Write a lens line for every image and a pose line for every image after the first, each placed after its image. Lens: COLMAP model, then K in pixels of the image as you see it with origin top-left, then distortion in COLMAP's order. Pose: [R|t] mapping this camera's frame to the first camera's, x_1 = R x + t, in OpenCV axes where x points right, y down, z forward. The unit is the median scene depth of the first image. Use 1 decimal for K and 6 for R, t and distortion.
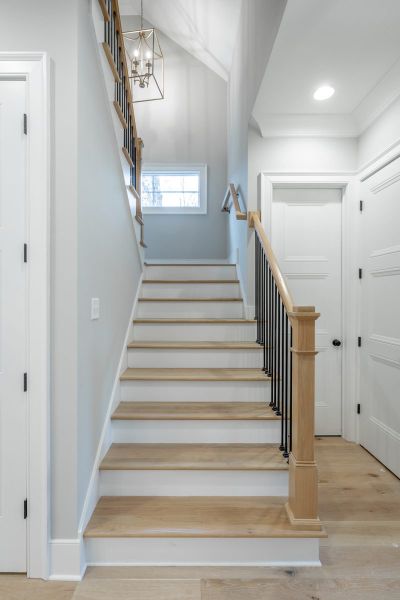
lens RADIAL K [[311.1, 0, 200.4], [0, 311.1, 296.8], [0, 0, 1]] dist [0.004168, 0.000760]
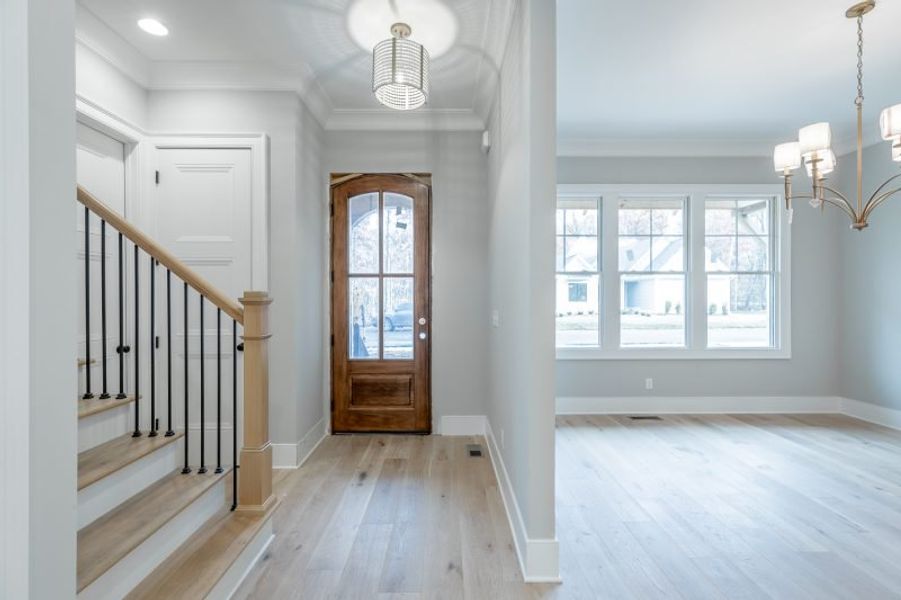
lens RADIAL K [[405.1, 0, 450.8], [0, 405.1, 298.2], [0, 0, 1]] dist [0.005102, 0.000558]
pose [[-0.000220, -0.007579, 0.999971, -0.822460], [0.008007, 0.999939, 0.007581, 0.038771], [-0.999968, 0.008008, -0.000159, 0.328924]]
